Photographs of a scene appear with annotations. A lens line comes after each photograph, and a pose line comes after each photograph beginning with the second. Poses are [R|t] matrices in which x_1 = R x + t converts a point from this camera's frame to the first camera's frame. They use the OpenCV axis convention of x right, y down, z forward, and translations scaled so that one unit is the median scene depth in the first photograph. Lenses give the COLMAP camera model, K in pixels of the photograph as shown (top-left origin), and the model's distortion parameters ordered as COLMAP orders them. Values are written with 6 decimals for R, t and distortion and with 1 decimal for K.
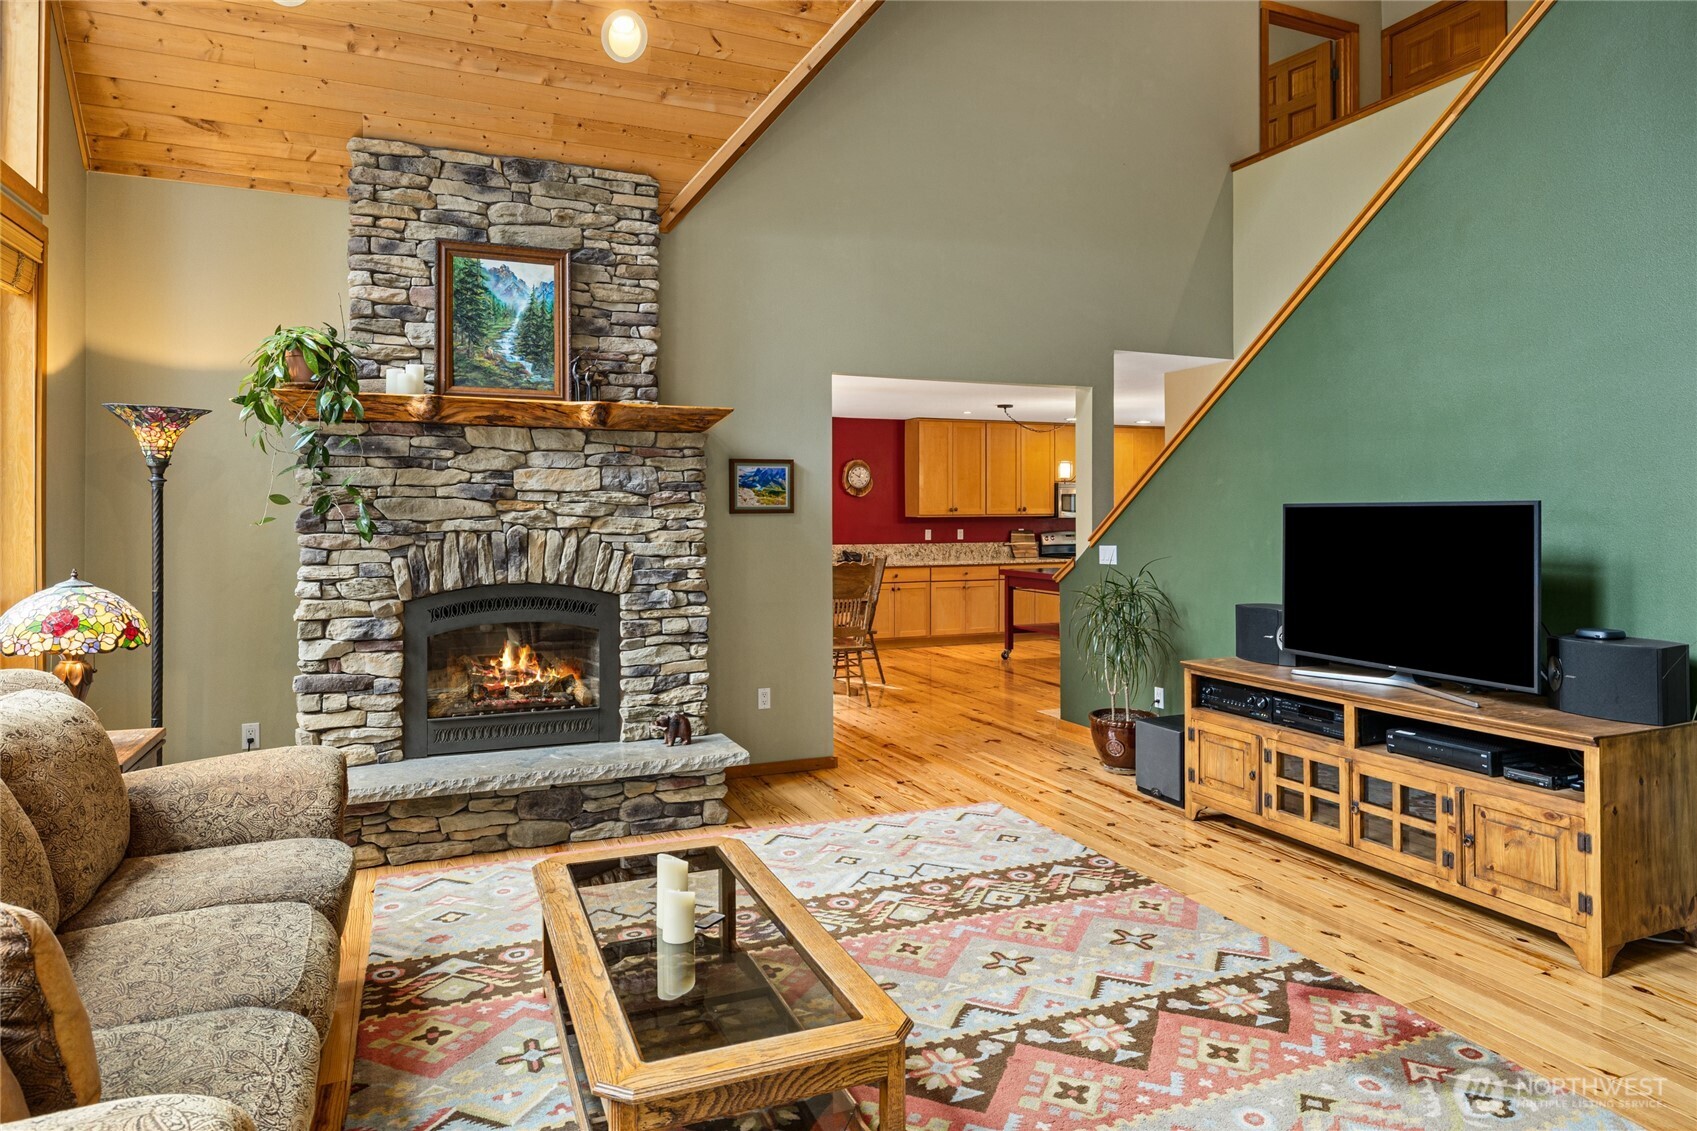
lens RADIAL K [[1028.2, 0, 849.5], [0, 1028.2, 489.5], [0, 0, 1]] dist [-0.010282, 0.005551]
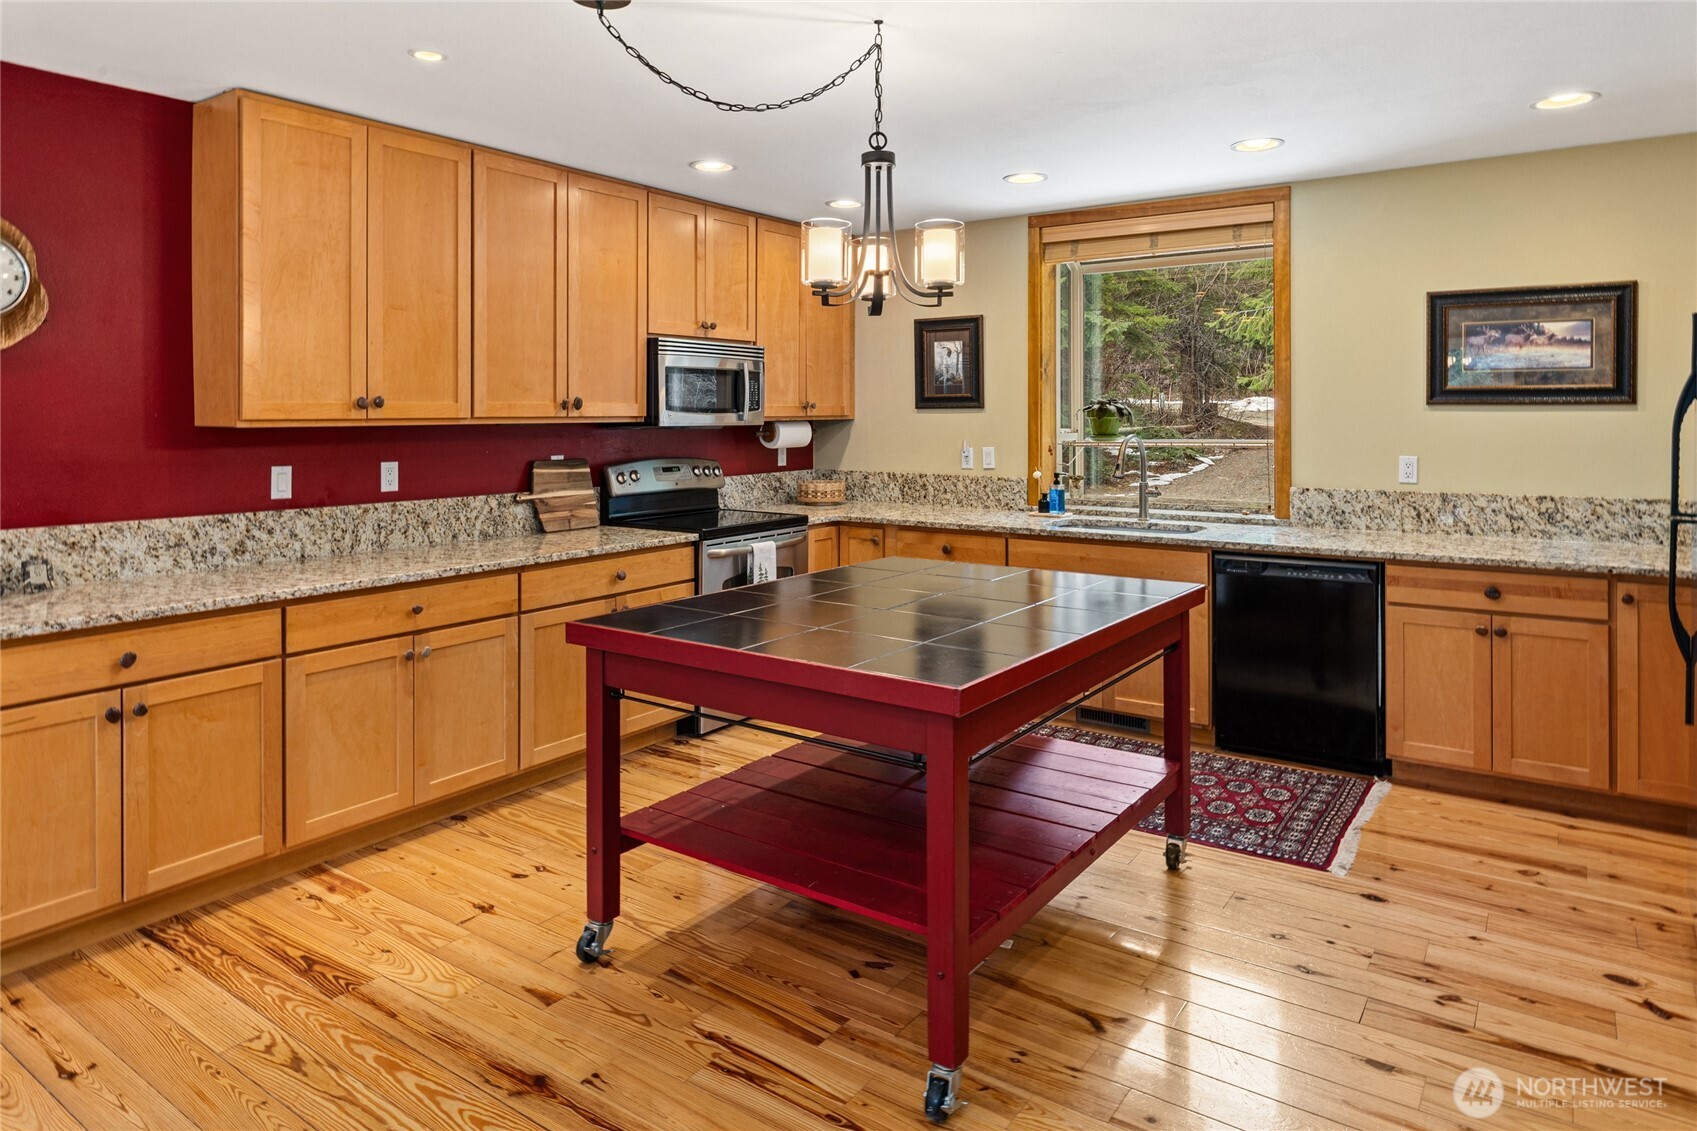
lens RADIAL K [[1028.2, 0, 837.9], [0, 1028.2, 416.9], [0, 0, 1]] dist [-0.010282, 0.005551]
pose [[0.858255, -0.002327, 0.513218, 0.148169], [-0.008068, 0.999805, 0.018025, 0.040039], [-0.513160, -0.019611, 0.858069, 1.545539]]
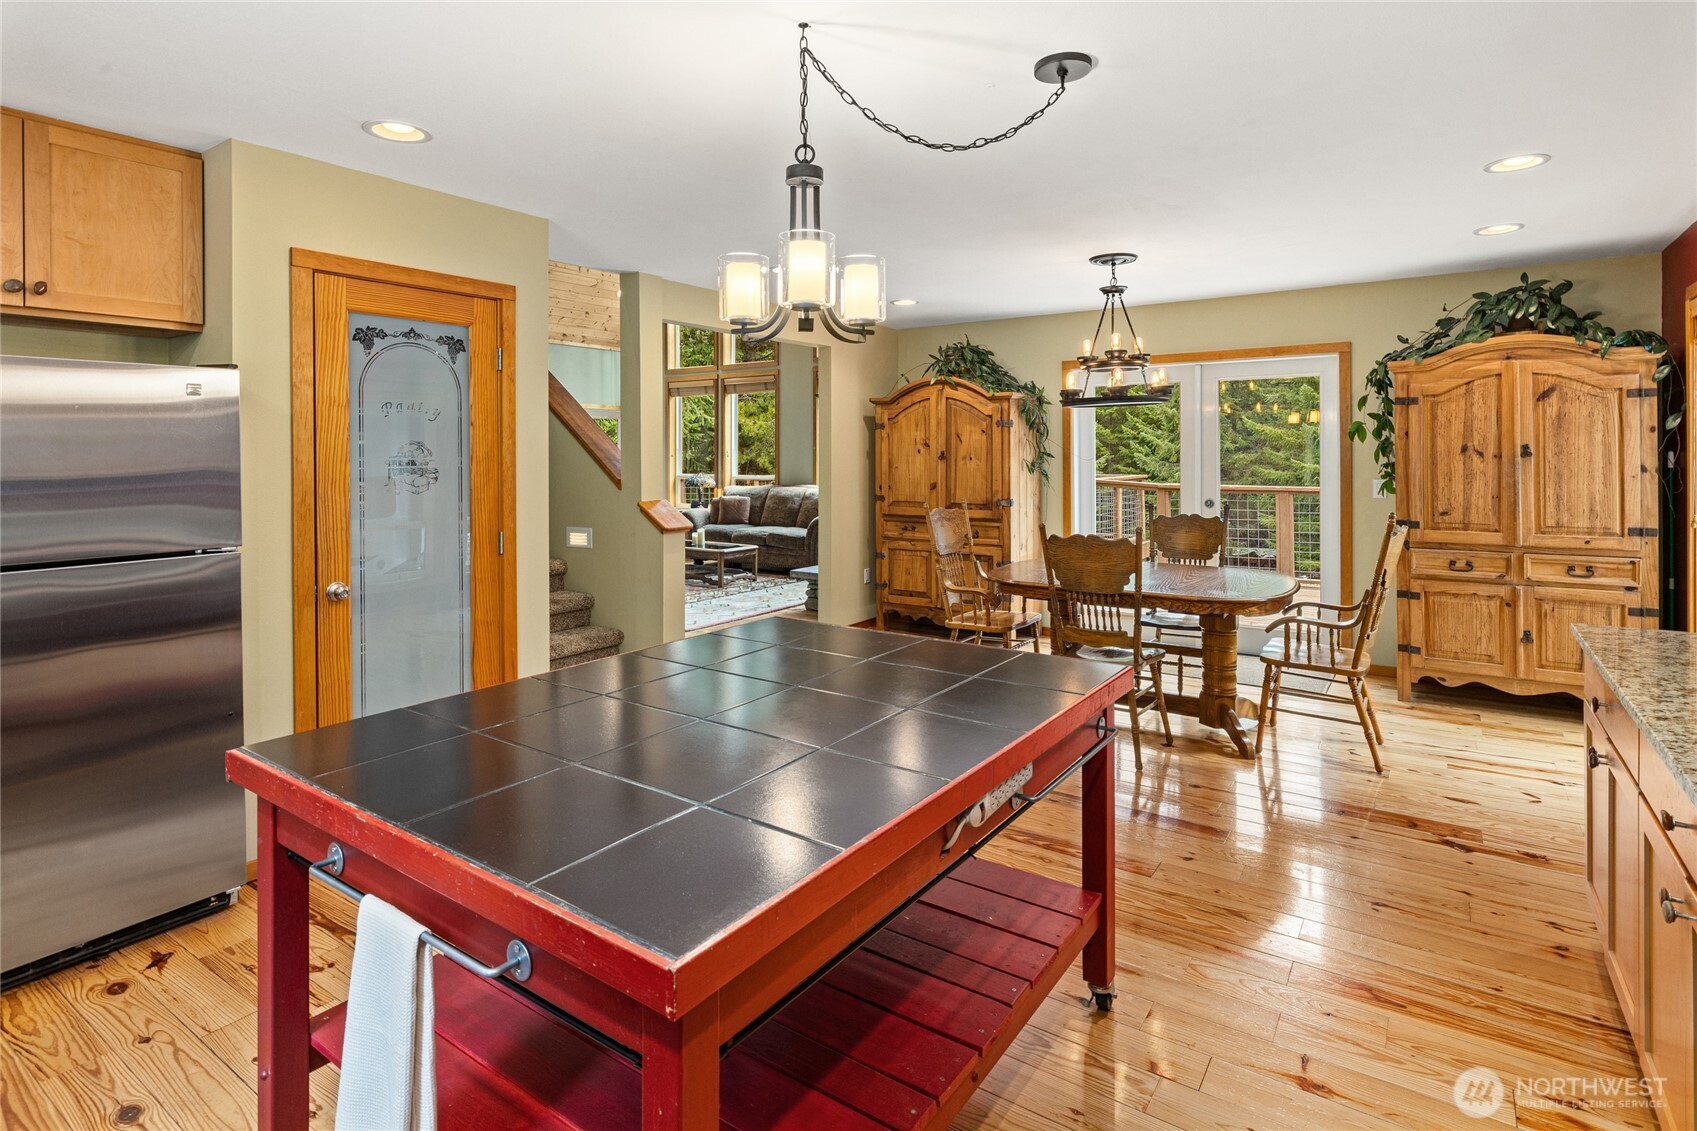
lens RADIAL K [[846.1, 0, 856.0], [0, 846.1, 446.6], [0, 0, 1]] dist [-0.009102, 0.003324]
pose [[-0.846628, -0.000876, -0.532185, 0.659856], [0.015579, 0.999529, -0.026429, 0.057315], [0.531958, -0.030666, -0.846215, 2.390069]]
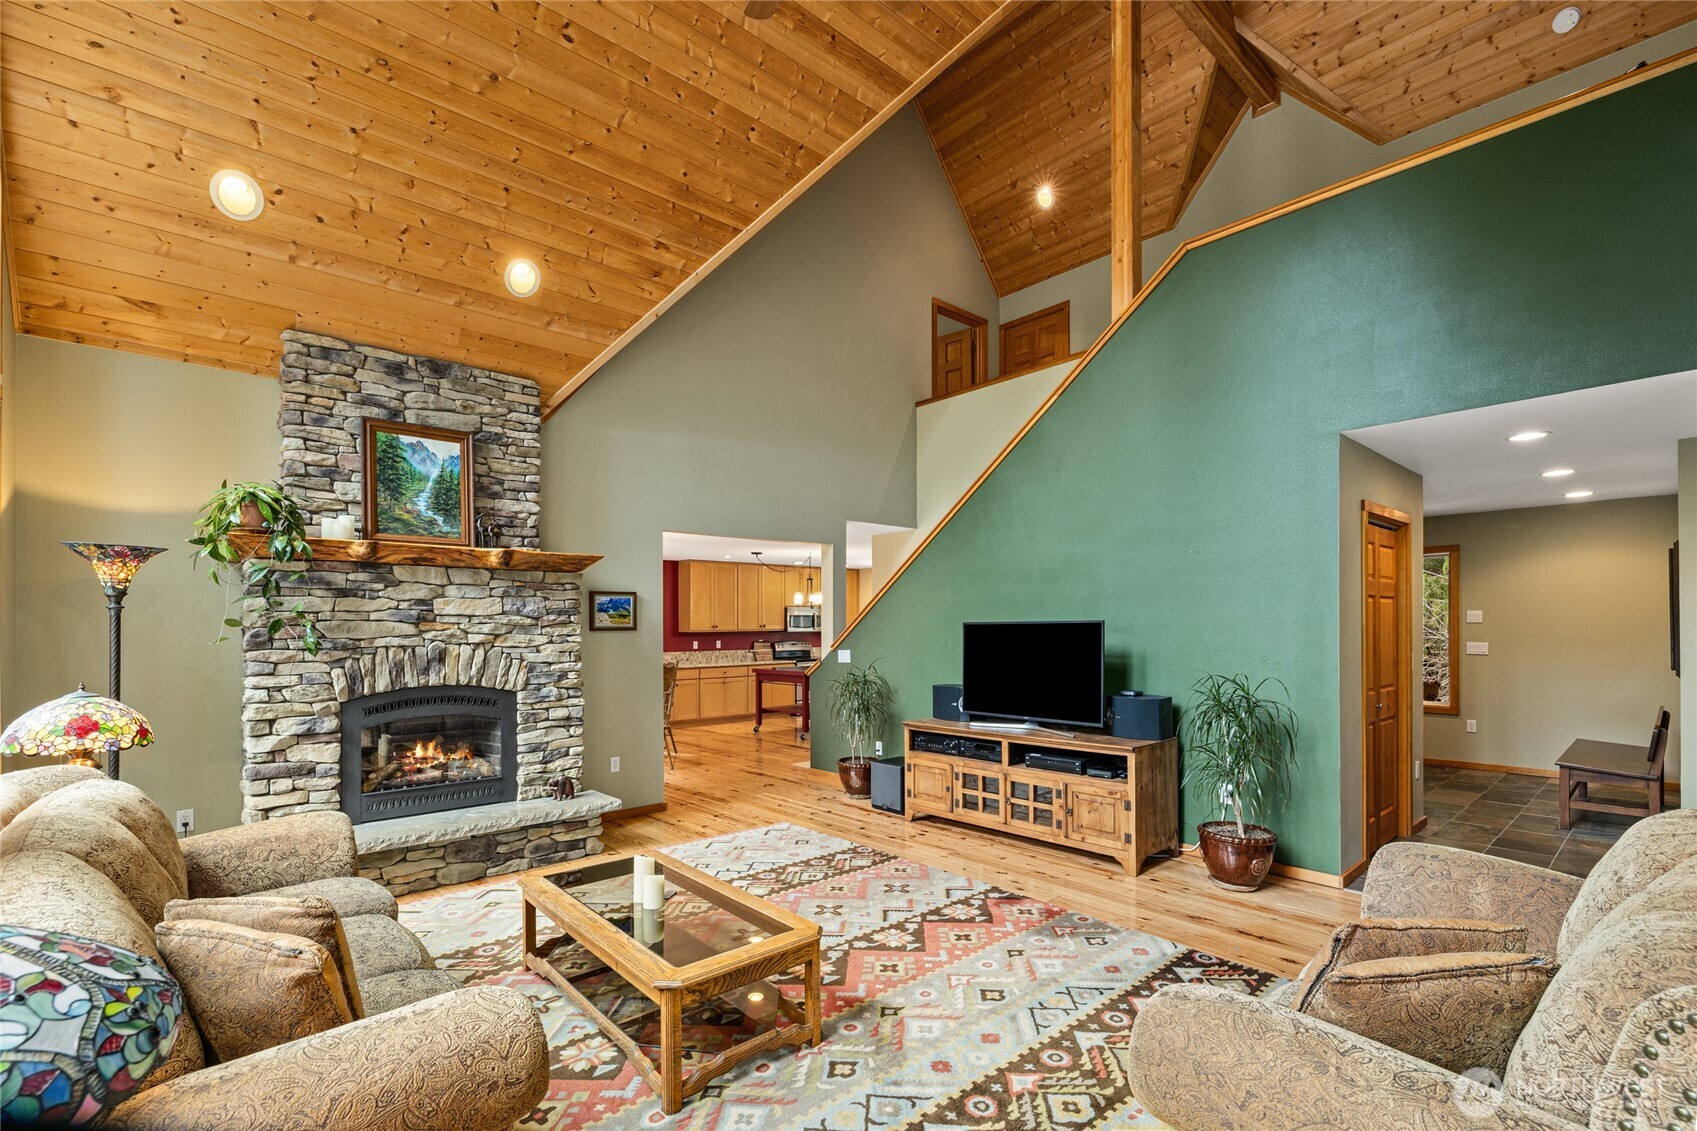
lens RADIAL K [[773.6, 0, 862.3], [0, 773.6, 607.2], [0, 0, 1]] dist [0.000759, 0.000351]
pose [[0.943220, 0.002388, 0.332161, -0.135712], [-0.001128, 0.999991, -0.003987, -0.005381], [-0.332168, 0.003386, 0.943214, -0.109731]]
